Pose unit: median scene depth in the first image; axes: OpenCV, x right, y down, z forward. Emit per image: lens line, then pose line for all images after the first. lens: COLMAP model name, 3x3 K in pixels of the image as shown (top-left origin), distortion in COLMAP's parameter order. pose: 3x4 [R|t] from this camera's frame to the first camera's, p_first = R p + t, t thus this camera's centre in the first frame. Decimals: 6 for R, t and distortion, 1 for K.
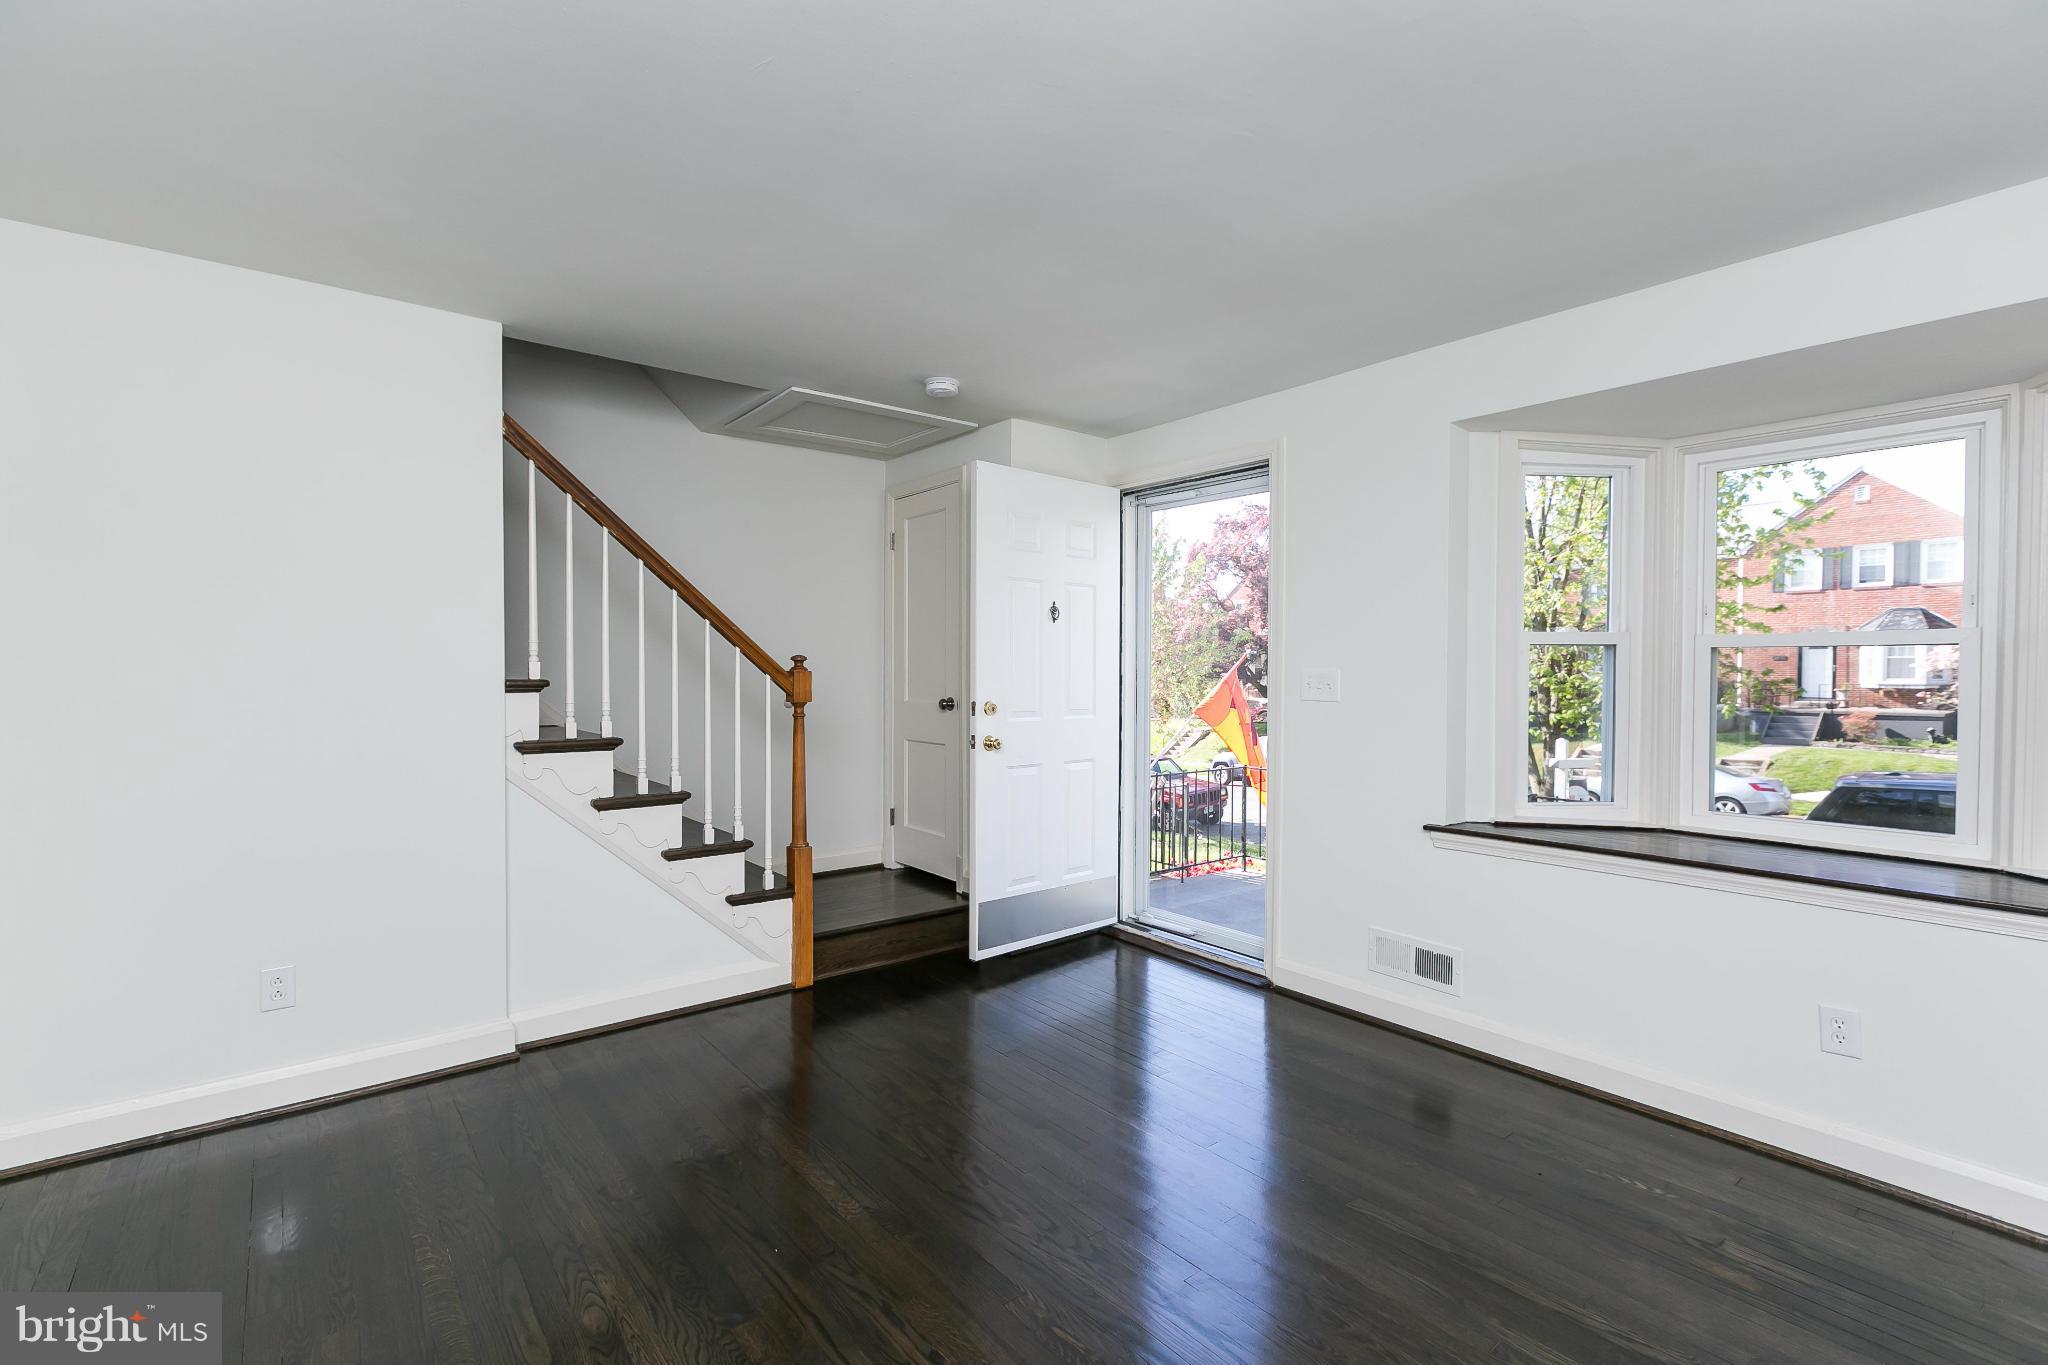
lens RADIAL K [[904.9, 0, 1018.5], [0, 904.9, 683.2], [0, 0, 1]] dist [0.000193, 0.000124]
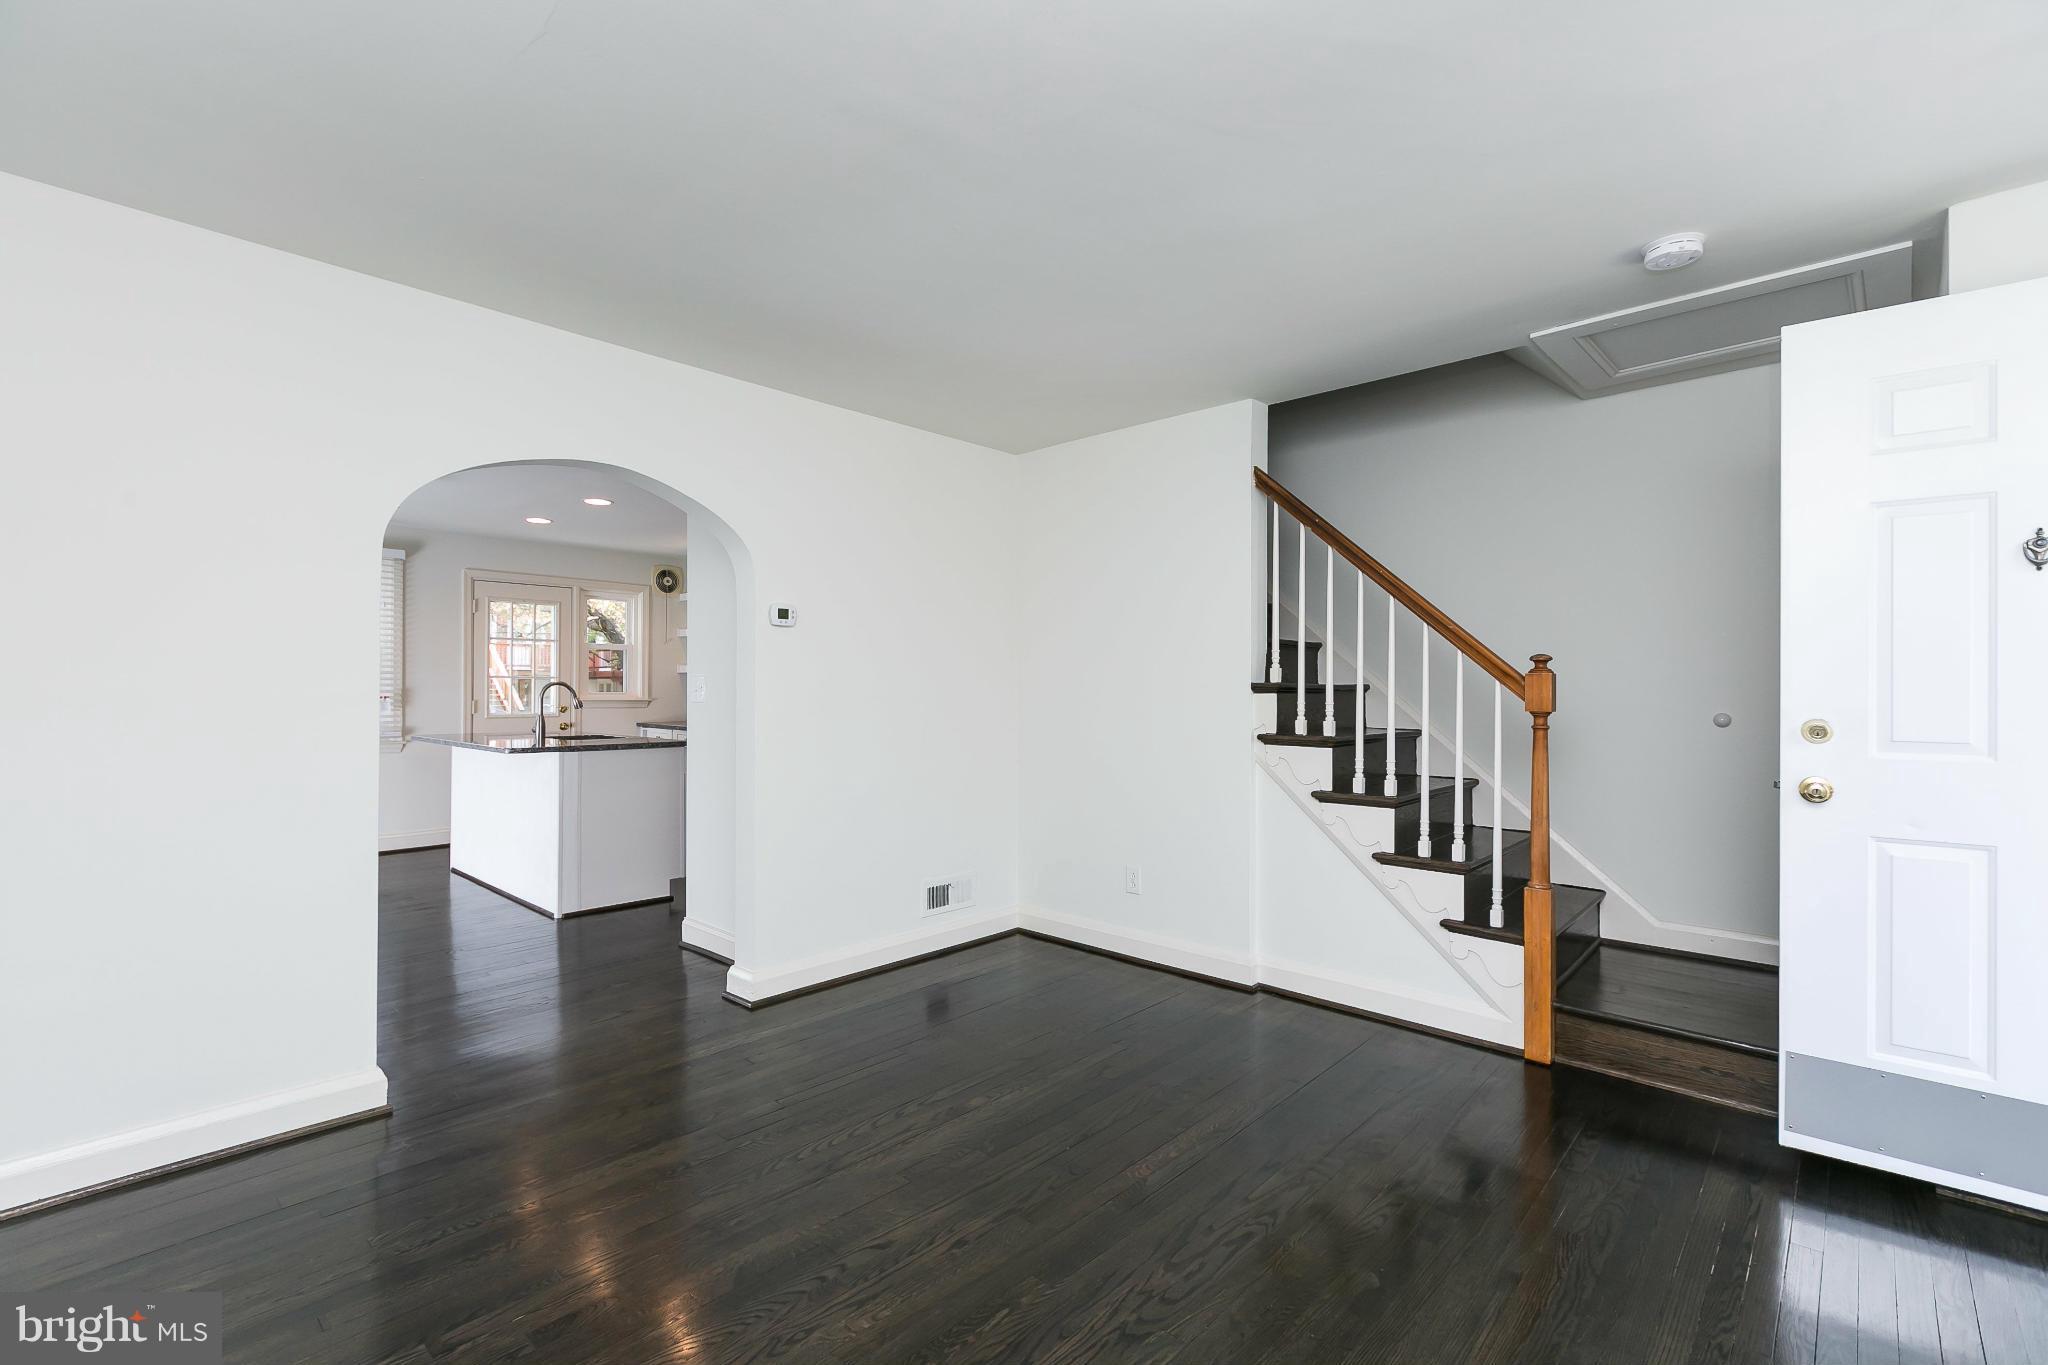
lens RADIAL K [[904.9, 0, 1018.5], [0, 904.9, 683.2], [0, 0, 1]] dist [0.000193, 0.000124]
pose [[0.134696, -0.008425, -0.990851, 0.529677], [-0.017751, 0.999783, -0.010914, 0.013311], [0.990728, 0.019058, 0.134517, 0.438241]]
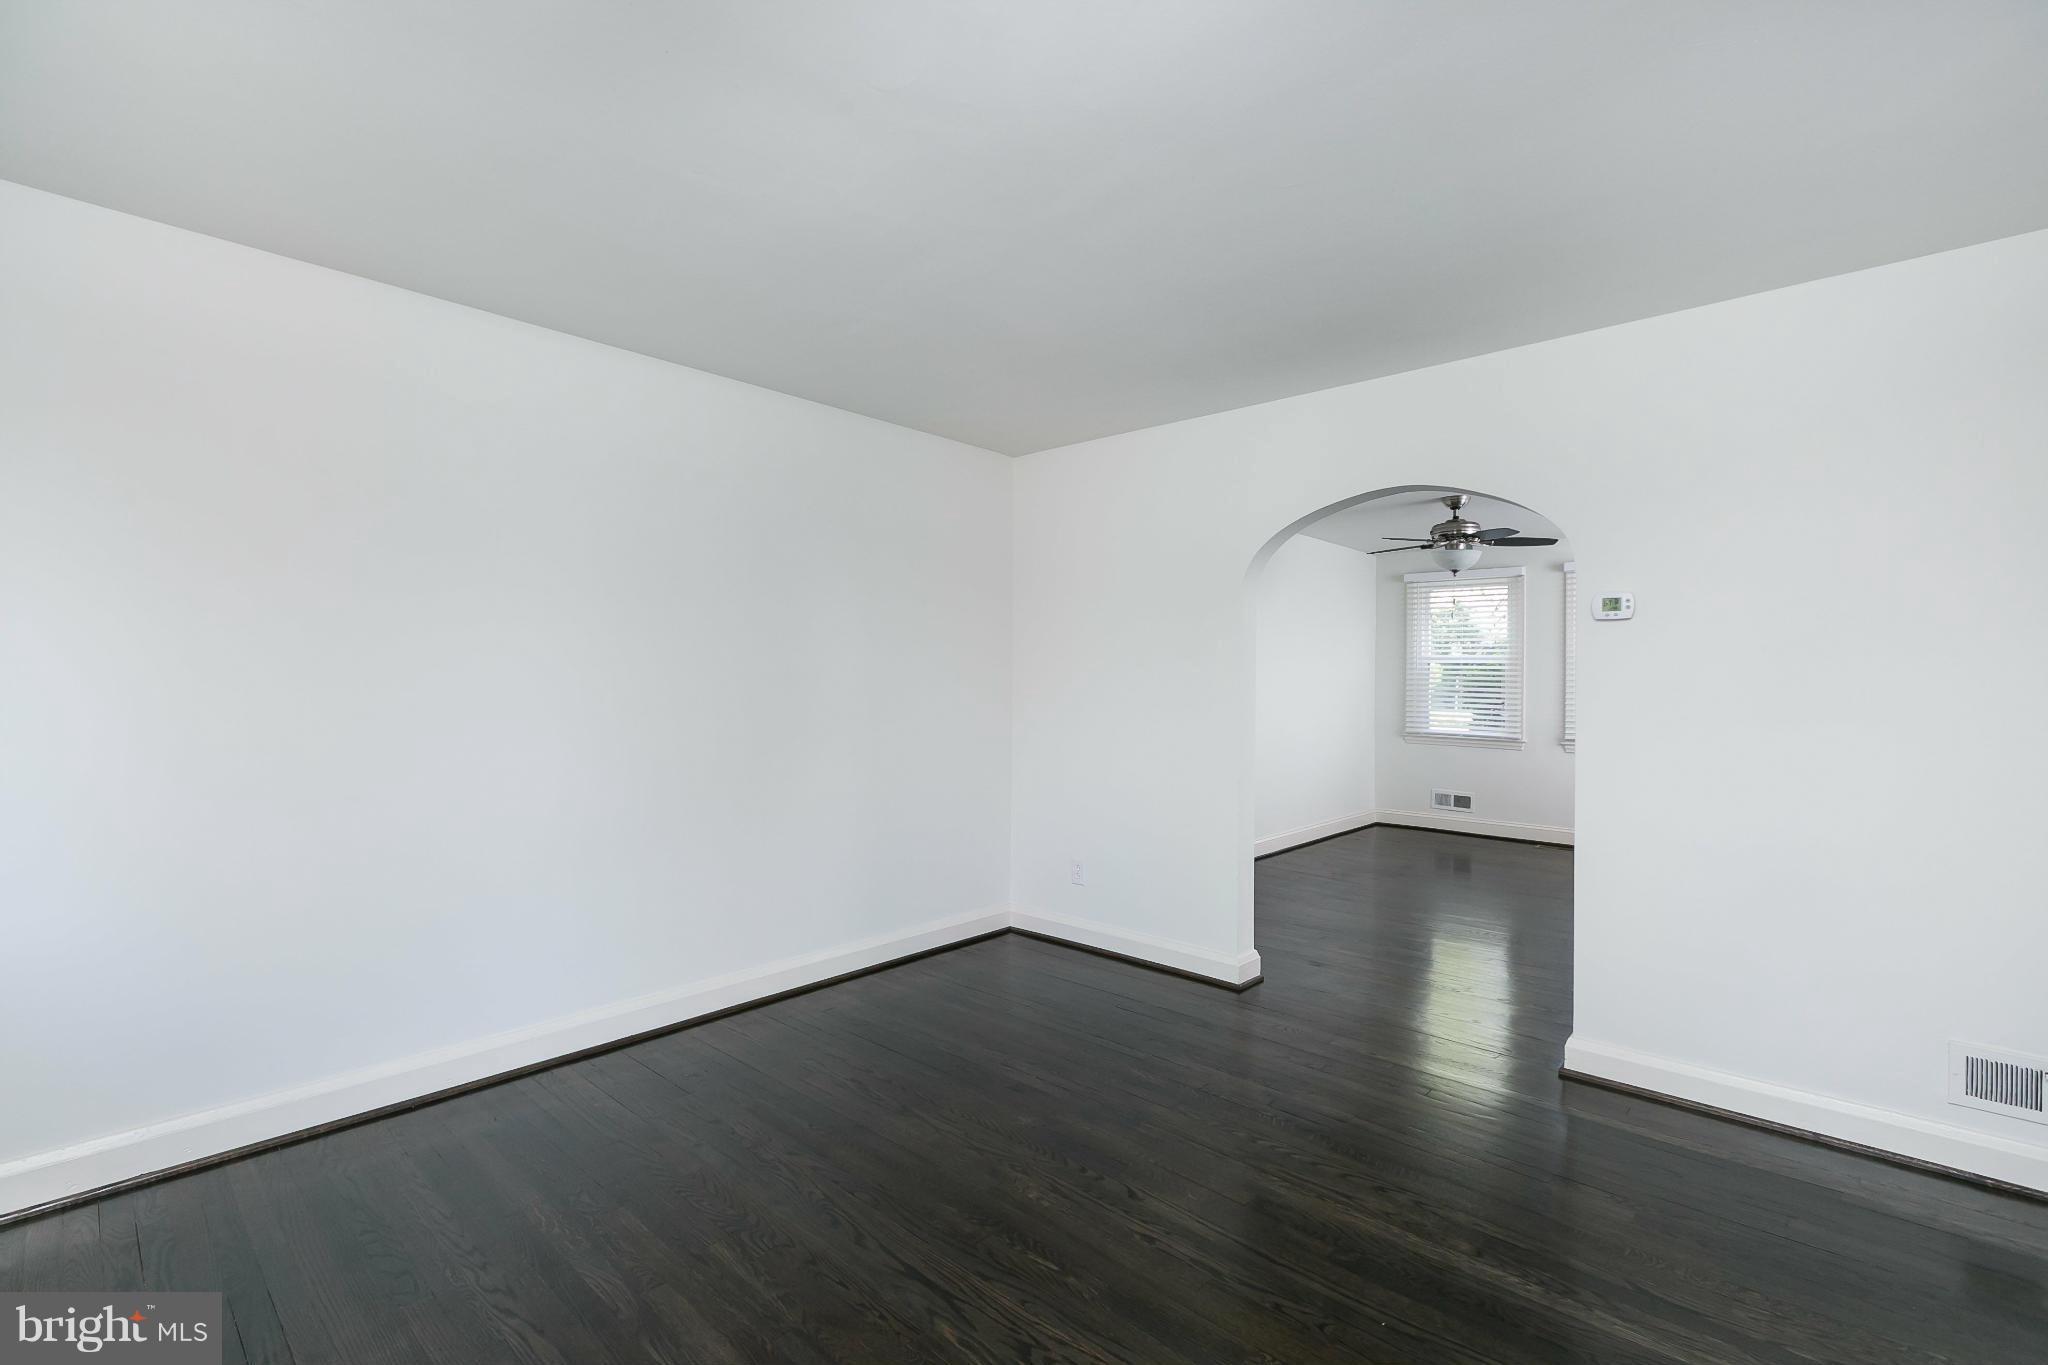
lens RADIAL K [[904.9, 0, 1018.5], [0, 904.9, 683.2], [0, 0, 1]] dist [0.000193, 0.000124]
pose [[-0.991132, -0.010149, -0.132493, 0.119600], [-0.011218, 0.999910, 0.007324, -0.000004], [0.132407, 0.008745, -0.991157, 1.049052]]
